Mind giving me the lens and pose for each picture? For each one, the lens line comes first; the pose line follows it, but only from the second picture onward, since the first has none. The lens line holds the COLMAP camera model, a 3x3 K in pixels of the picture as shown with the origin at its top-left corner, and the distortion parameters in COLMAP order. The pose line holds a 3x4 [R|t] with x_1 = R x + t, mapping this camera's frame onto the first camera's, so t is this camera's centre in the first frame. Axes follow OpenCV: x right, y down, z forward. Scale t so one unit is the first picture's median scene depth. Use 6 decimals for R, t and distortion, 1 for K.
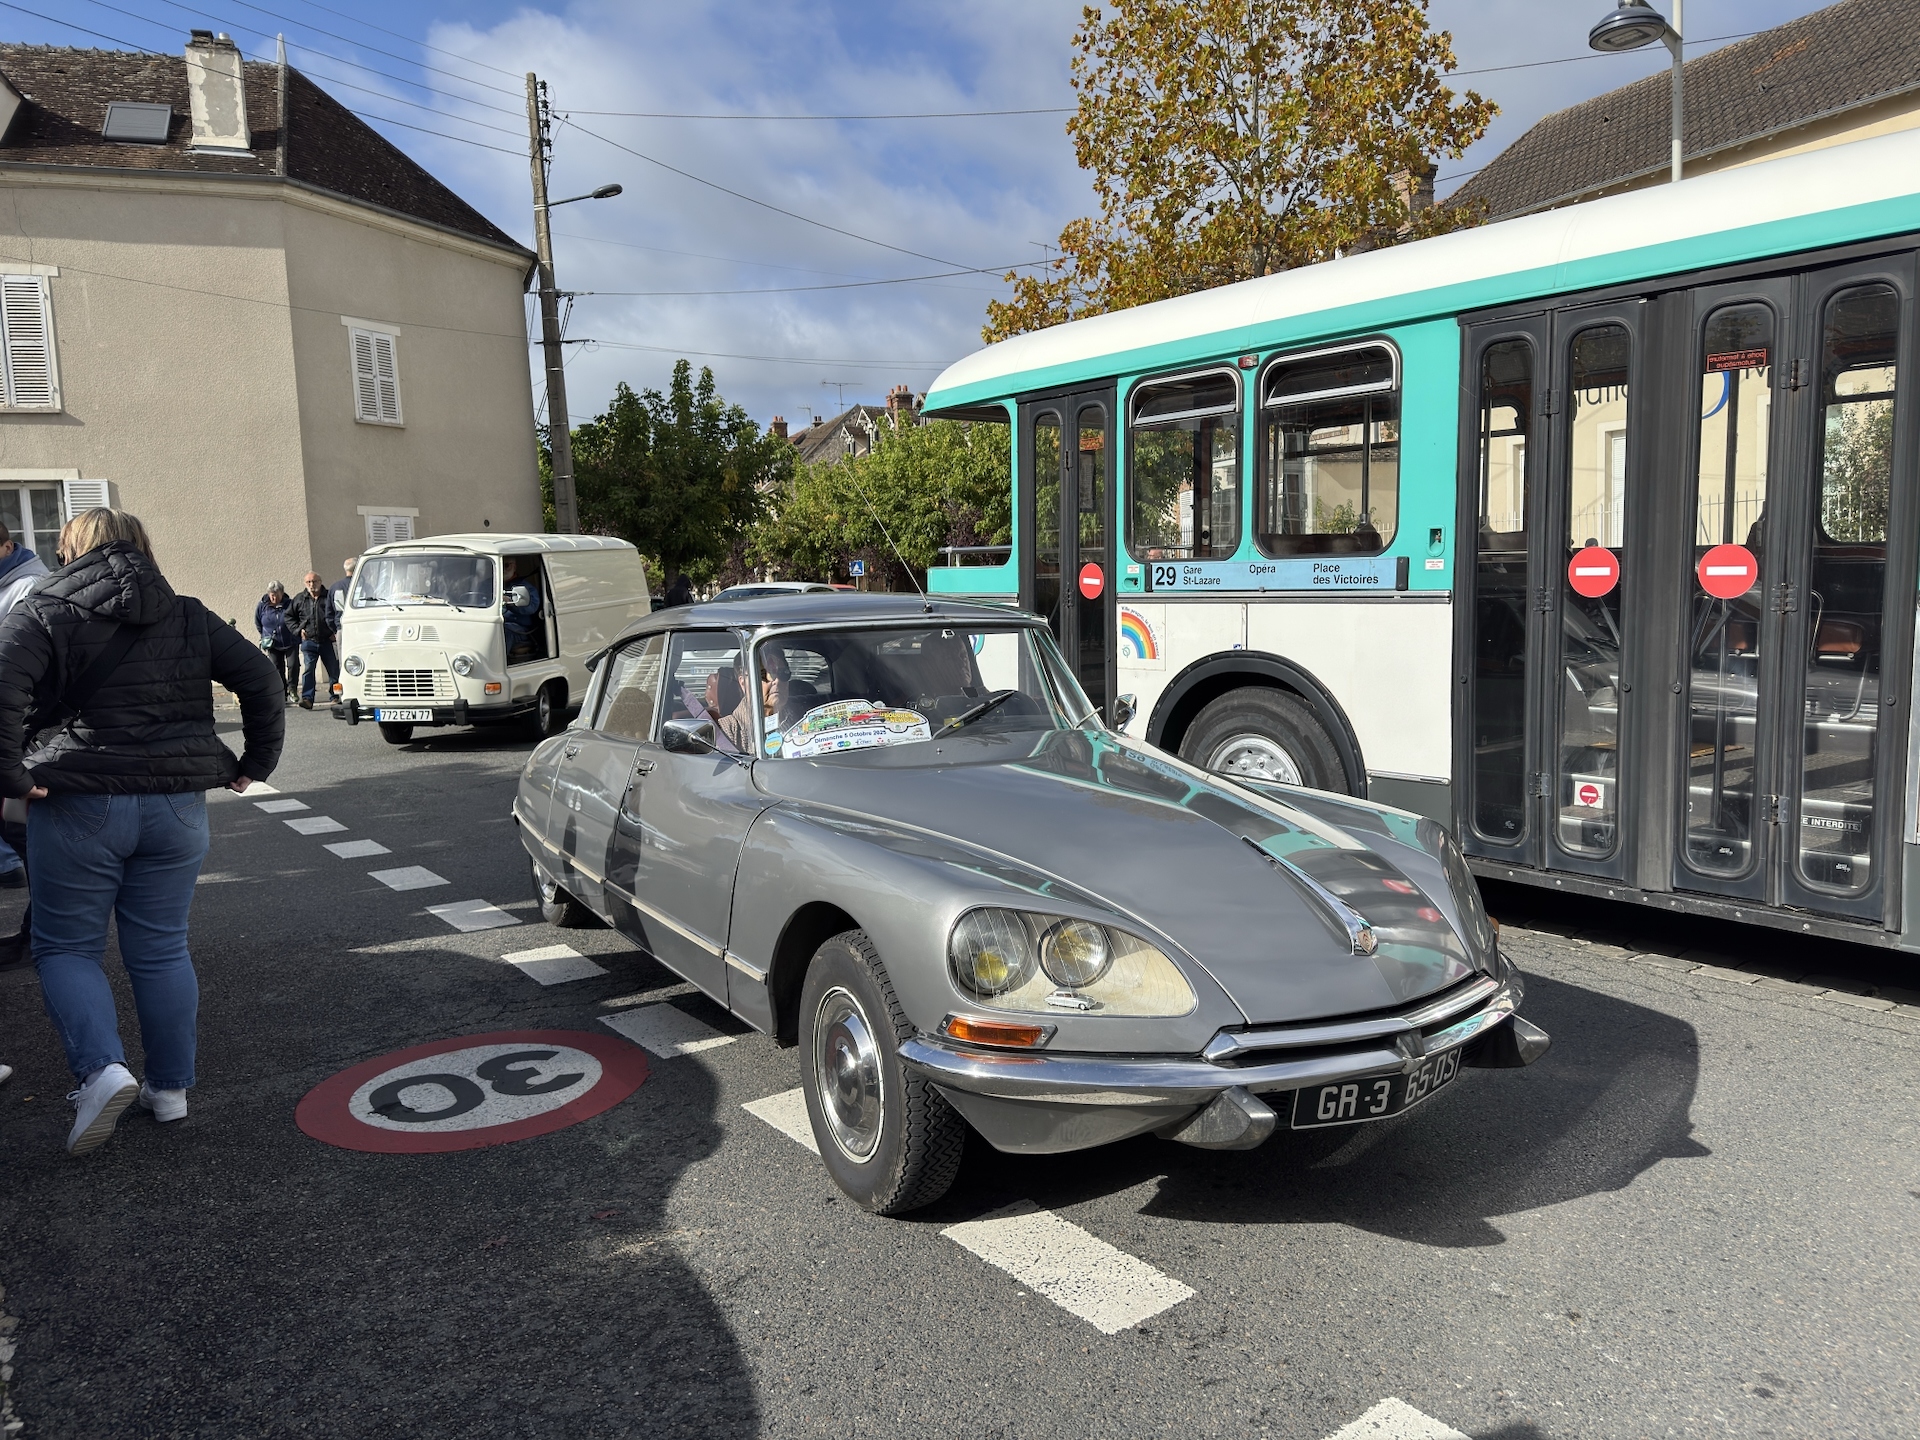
lens RADIAL K [[1341.3, 0, 950.8], [0, 1341.3, 717.2], [0, 0, 1]] dist [0.041495, -0.046389]
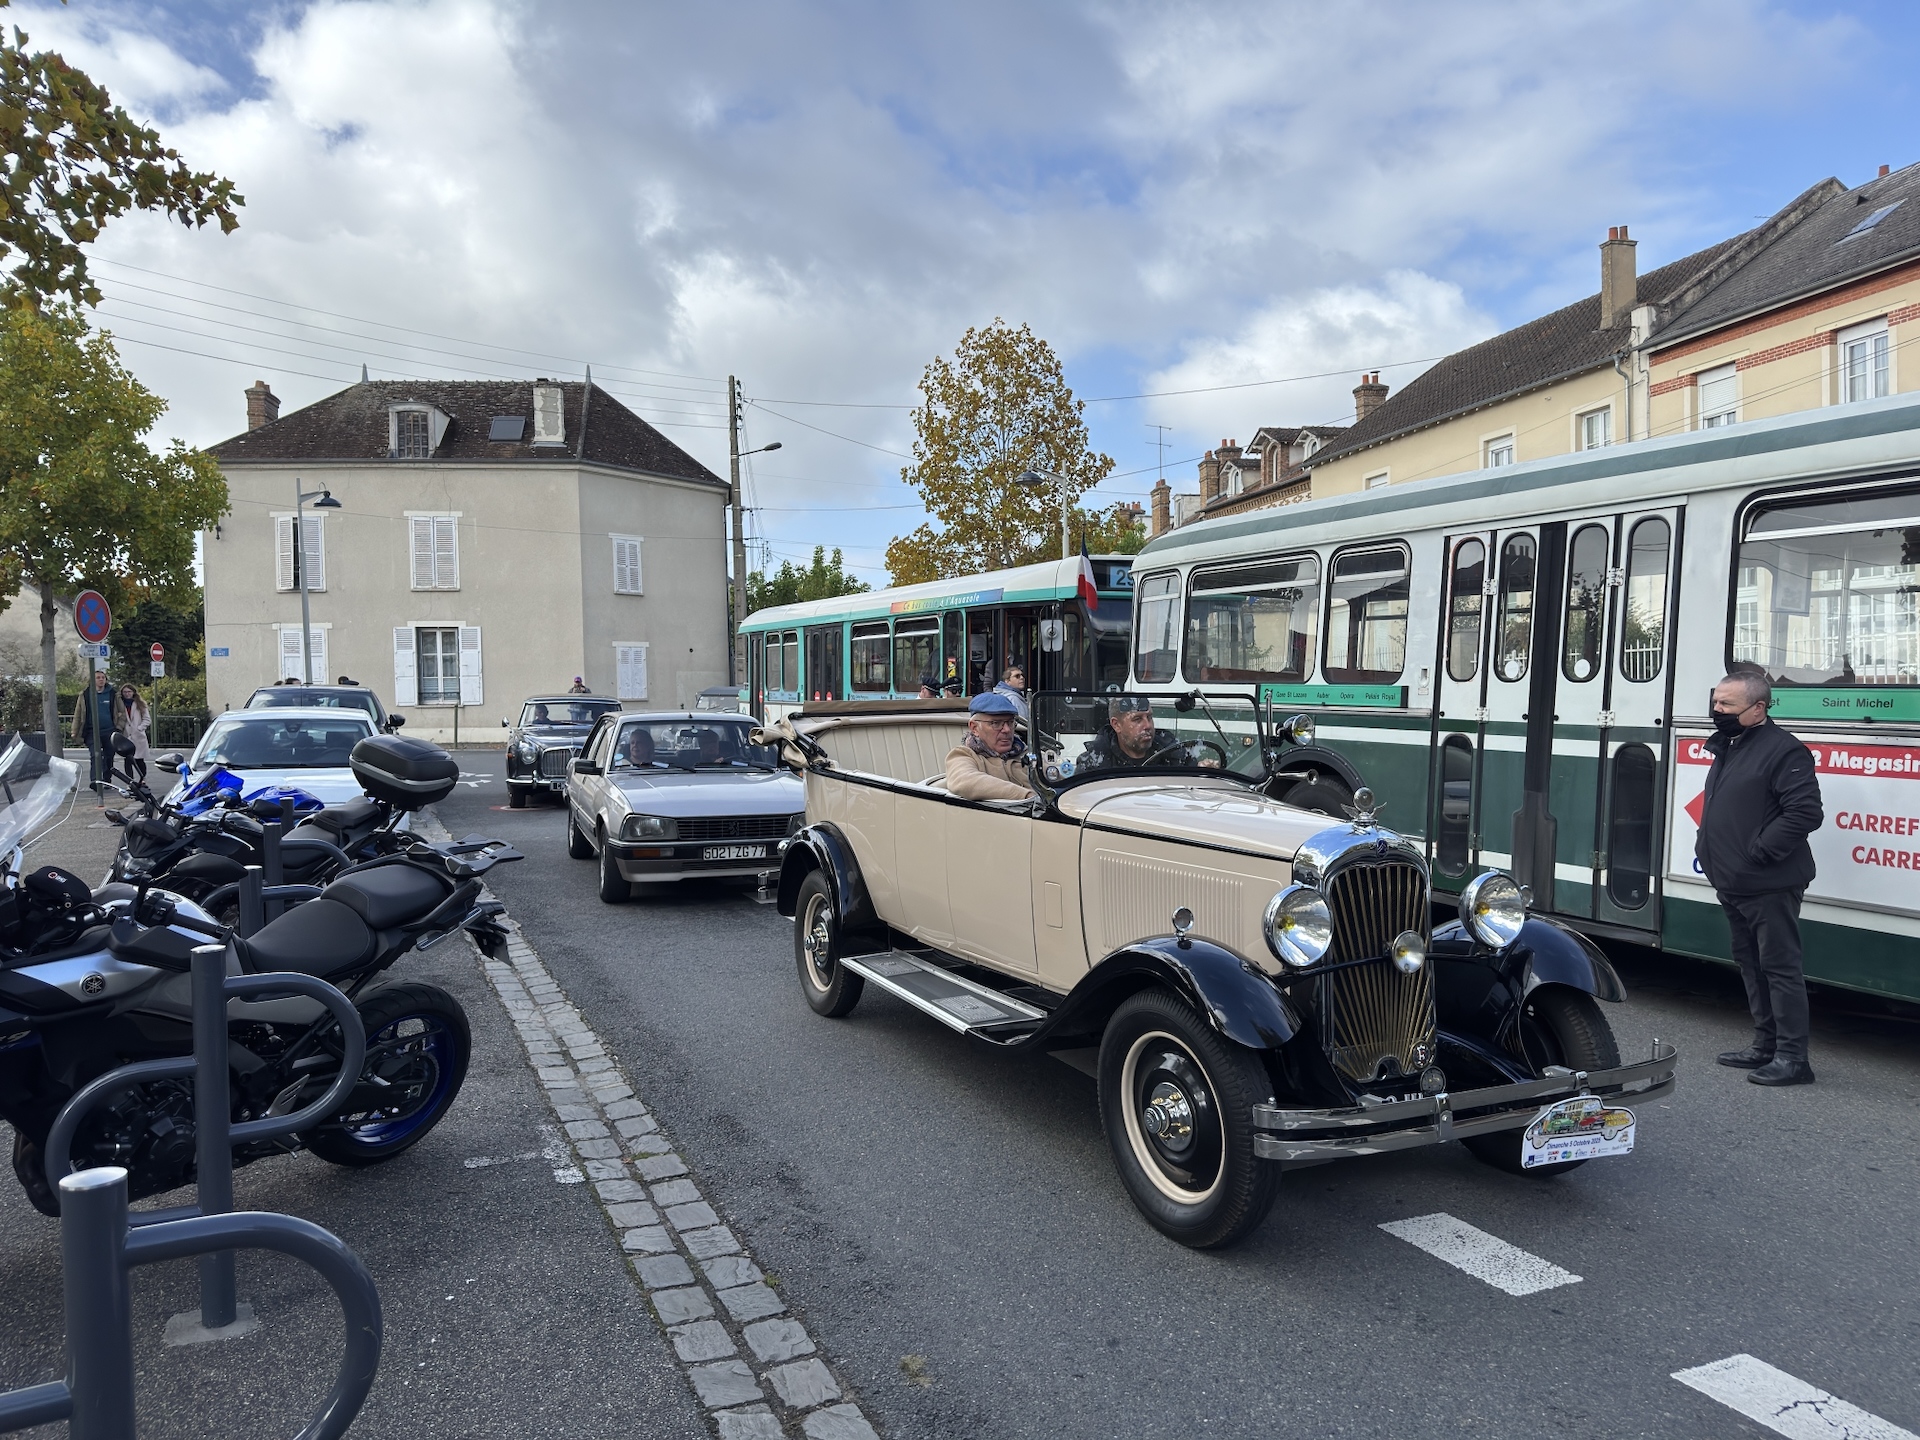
lens RADIAL K [[1341.3, 0, 958.3], [0, 1341.3, 739.2], [0, 0, 1]] dist [0.041495, -0.046389]
pose [[0.973562, 0.029092, -0.226565, 0.396564], [-0.041571, 0.997858, -0.050505, 0.037108], [0.224610, 0.058588, 0.972686, -0.579233]]
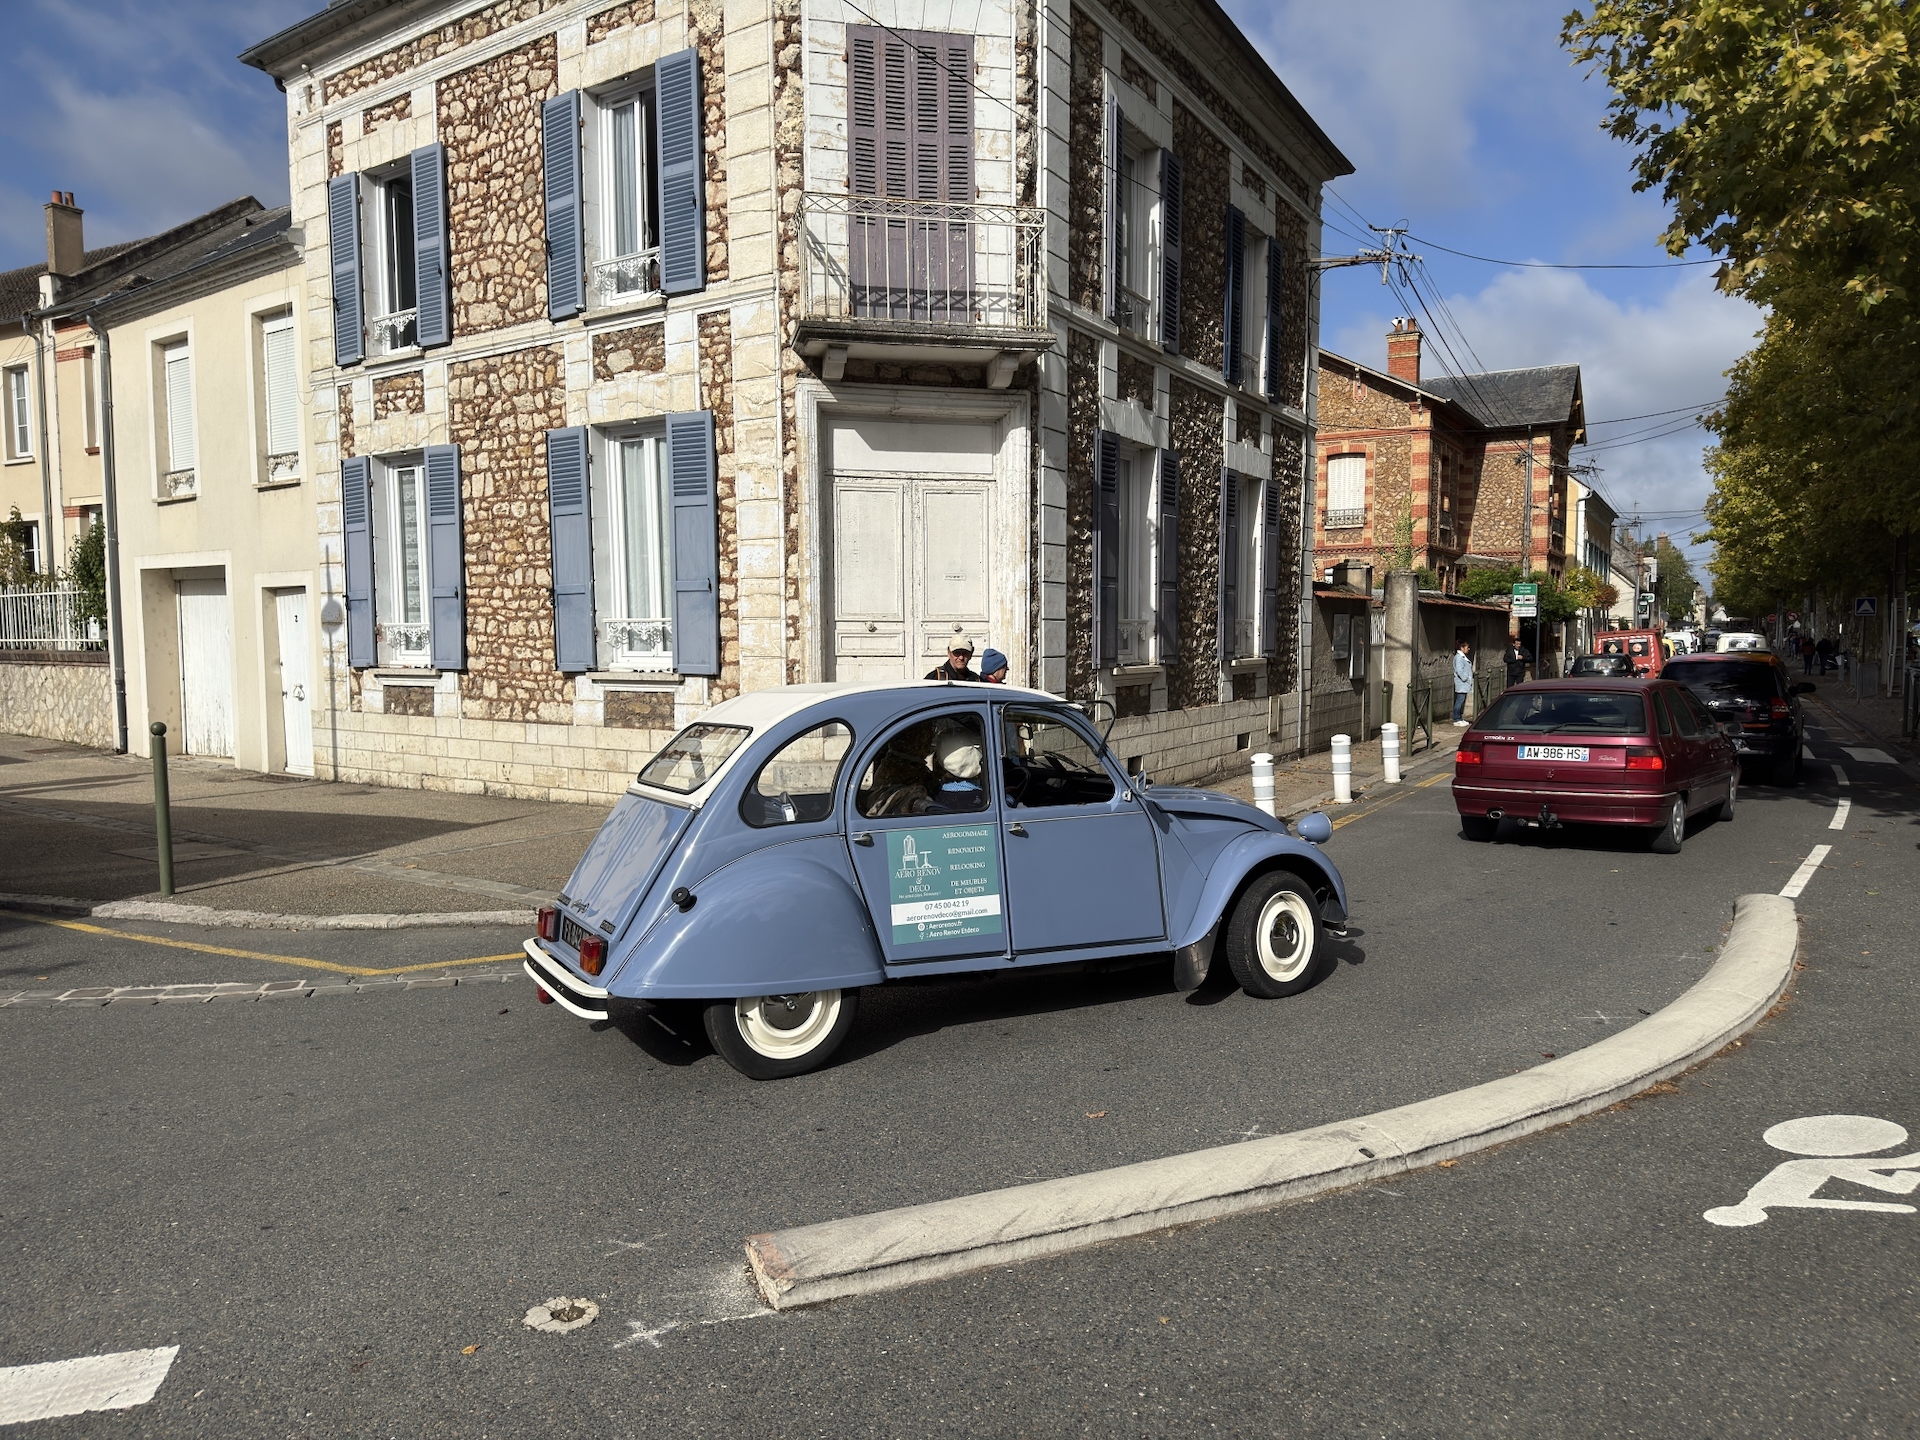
lens RADIAL K [[1341.3, 0, 979.4], [0, 1341.3, 729.9], [0, 0, 1]] dist [0.041495, -0.046389]
pose [[0.829624, -0.000293, 0.558322, 0.741212], [0.019429, 0.999409, -0.028346, 0.049457], [-0.557984, 0.034364, 0.829140, -0.842815]]
